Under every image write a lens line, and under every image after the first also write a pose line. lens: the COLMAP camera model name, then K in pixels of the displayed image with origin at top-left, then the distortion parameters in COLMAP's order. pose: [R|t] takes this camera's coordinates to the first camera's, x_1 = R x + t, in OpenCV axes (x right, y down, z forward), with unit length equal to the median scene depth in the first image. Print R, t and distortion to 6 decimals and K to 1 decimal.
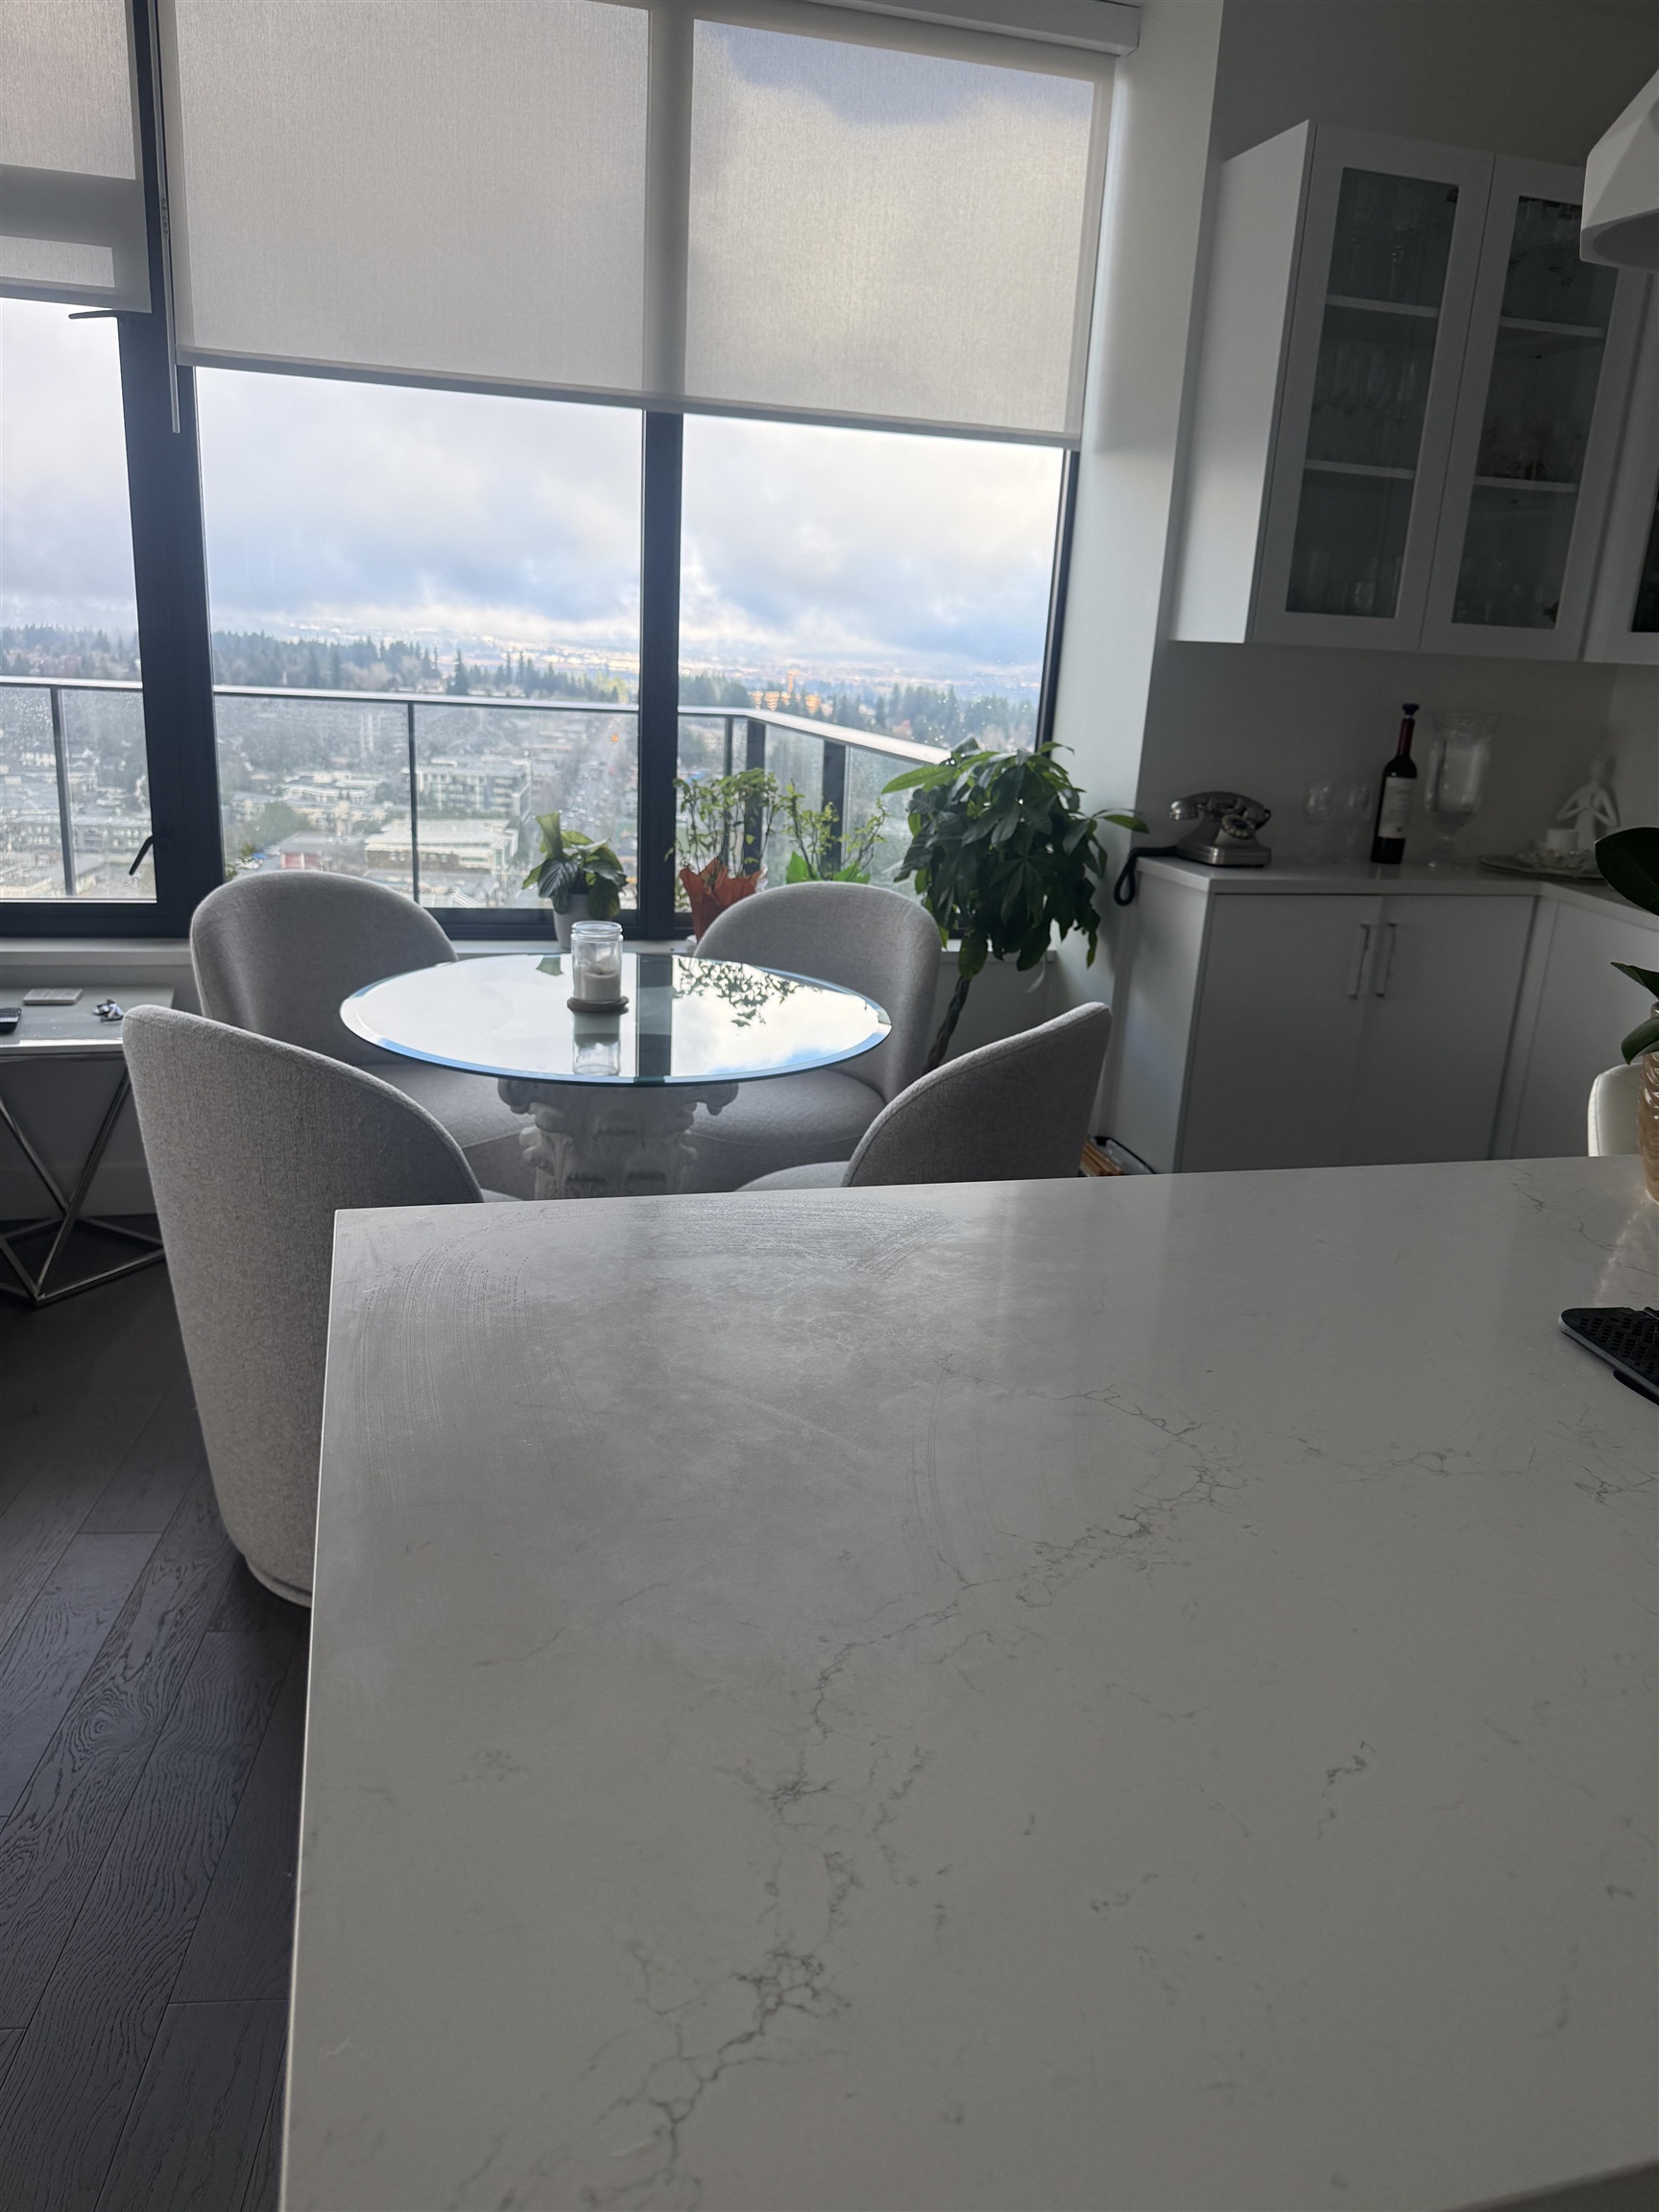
lens RADIAL K [[1564.8, 0, 825.8], [0, 1564.8, 1172.2], [0, 0, 1]] dist [0.000065, -0.024562]
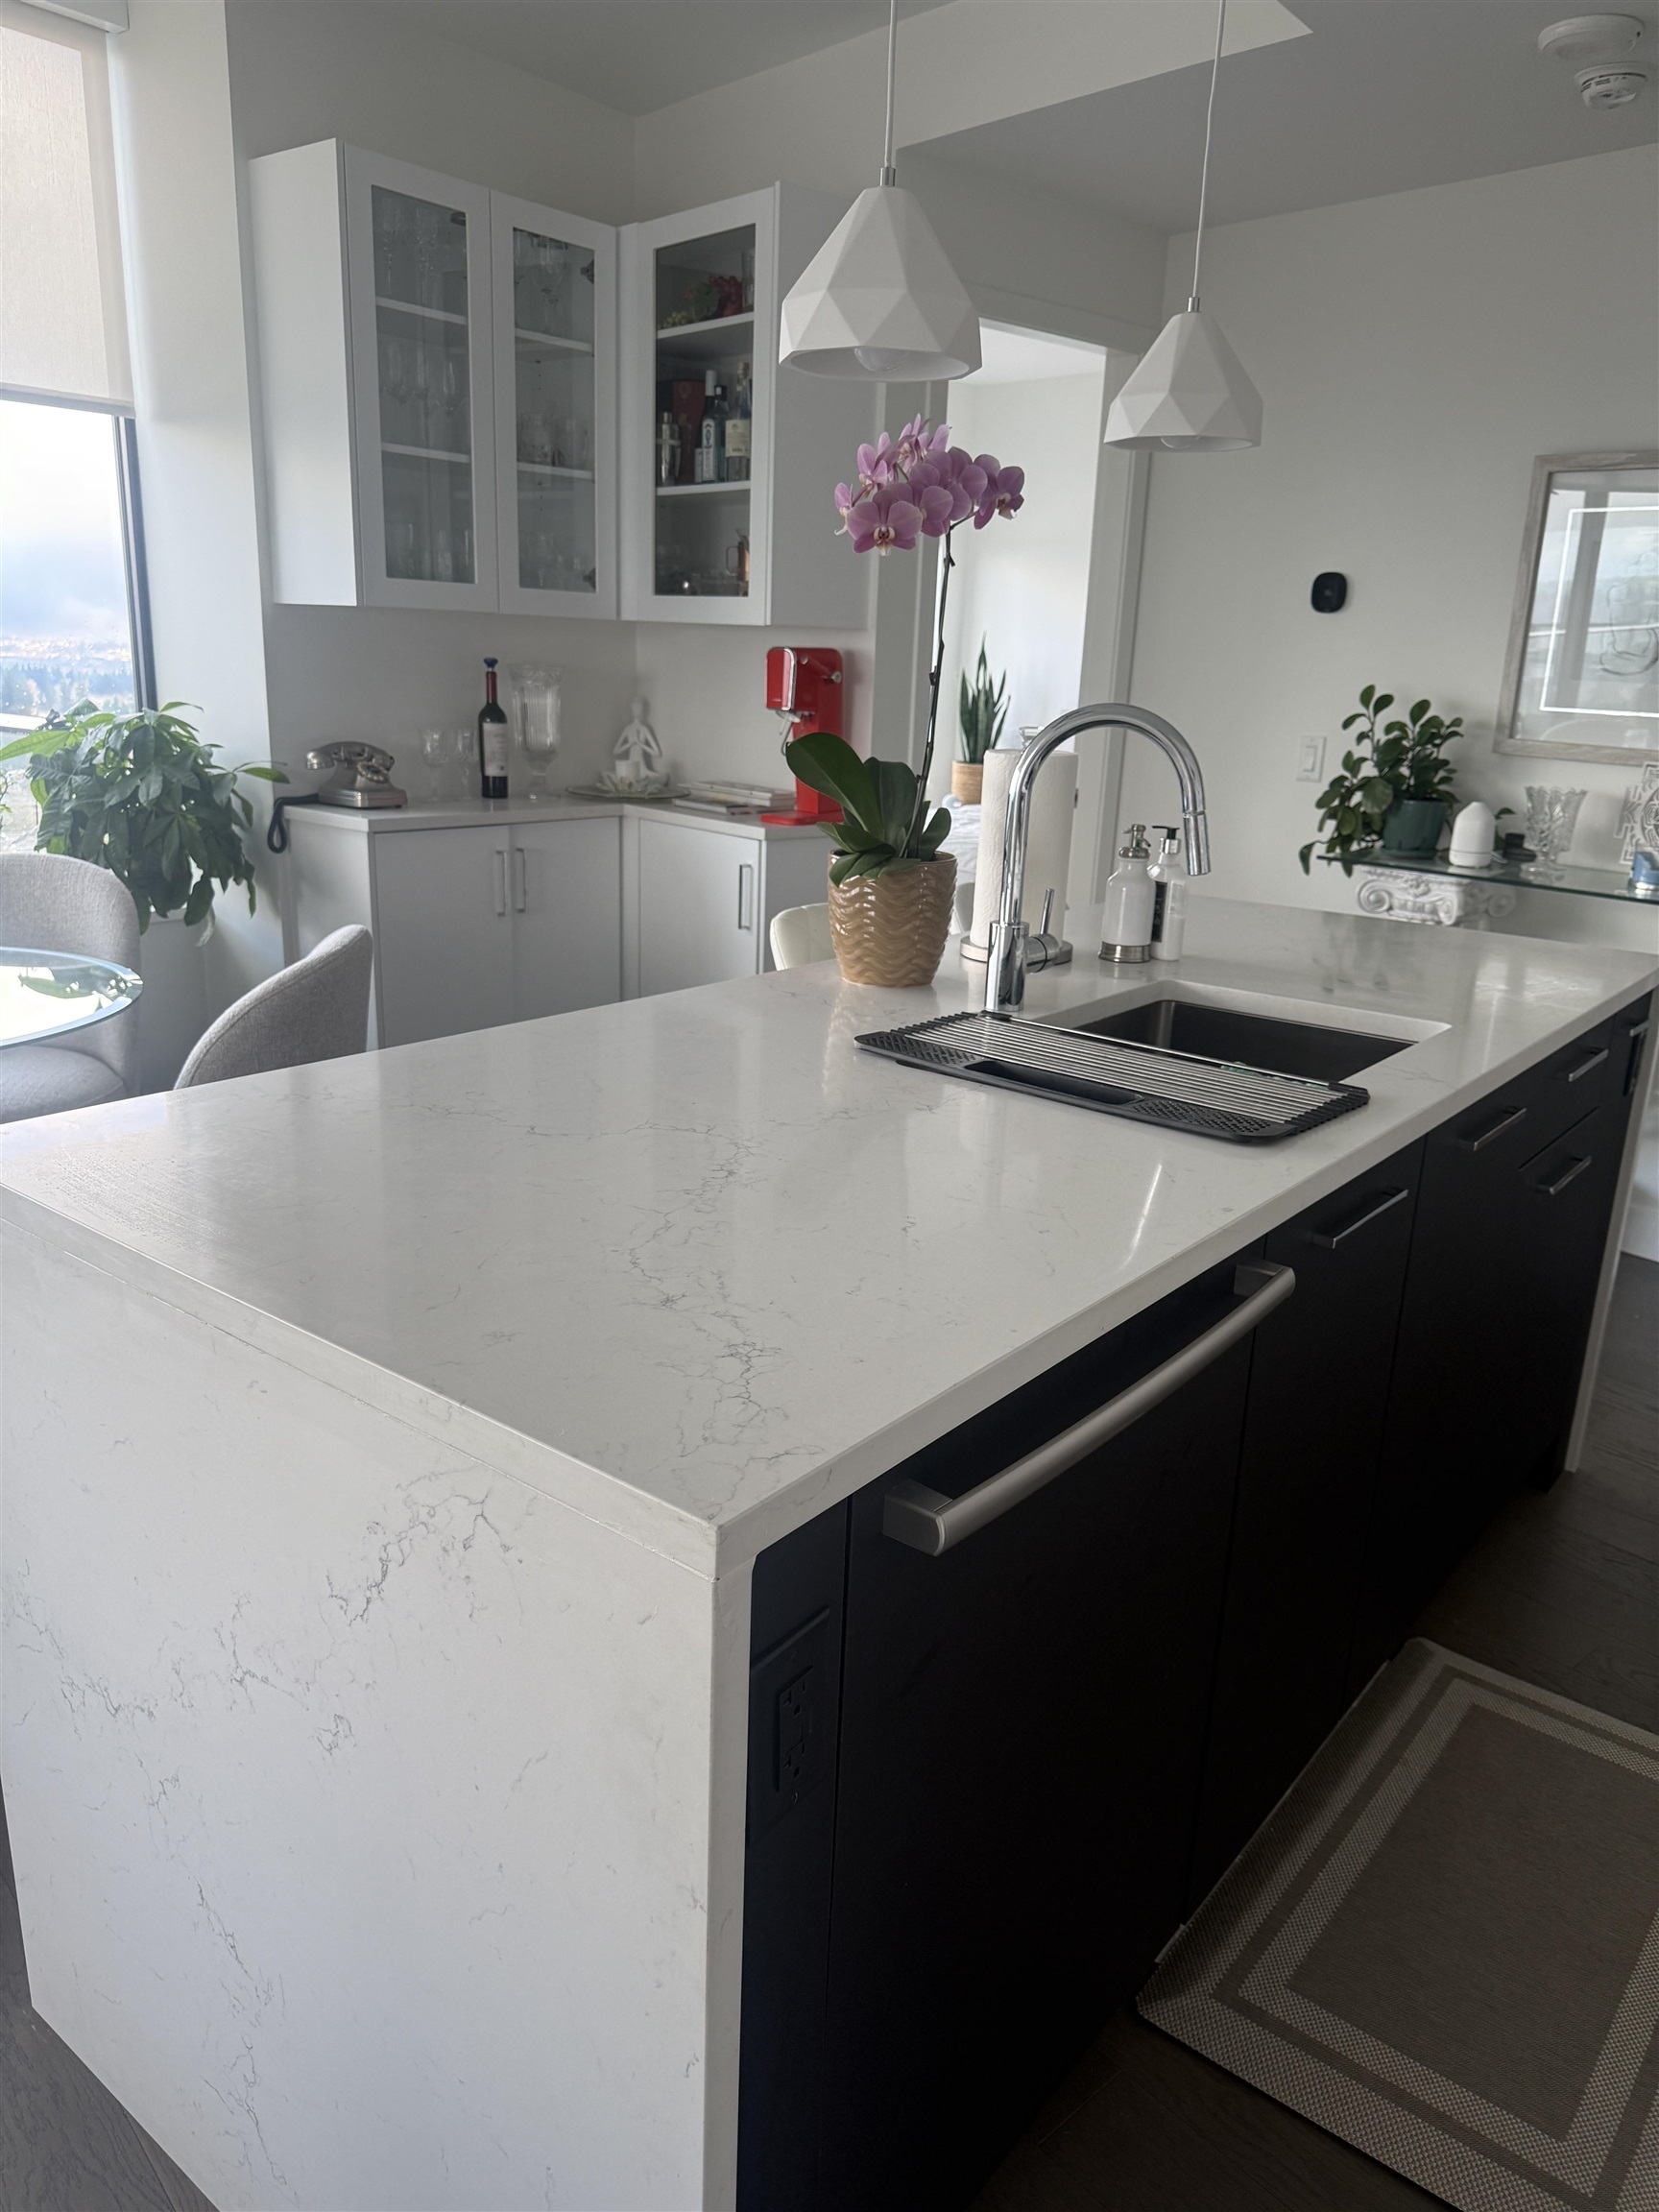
lens RADIAL K [[1564.4, 0, 829.5], [0, 1564.4, 1106.0], [0, 0, 1]] dist [-0.002553, -0.002811]
pose [[0.818891, -0.174542, 0.546765, -0.110946], [0.183277, 0.982284, 0.039077, 0.023826], [-0.543899, 0.068210, 0.836374, -0.071939]]
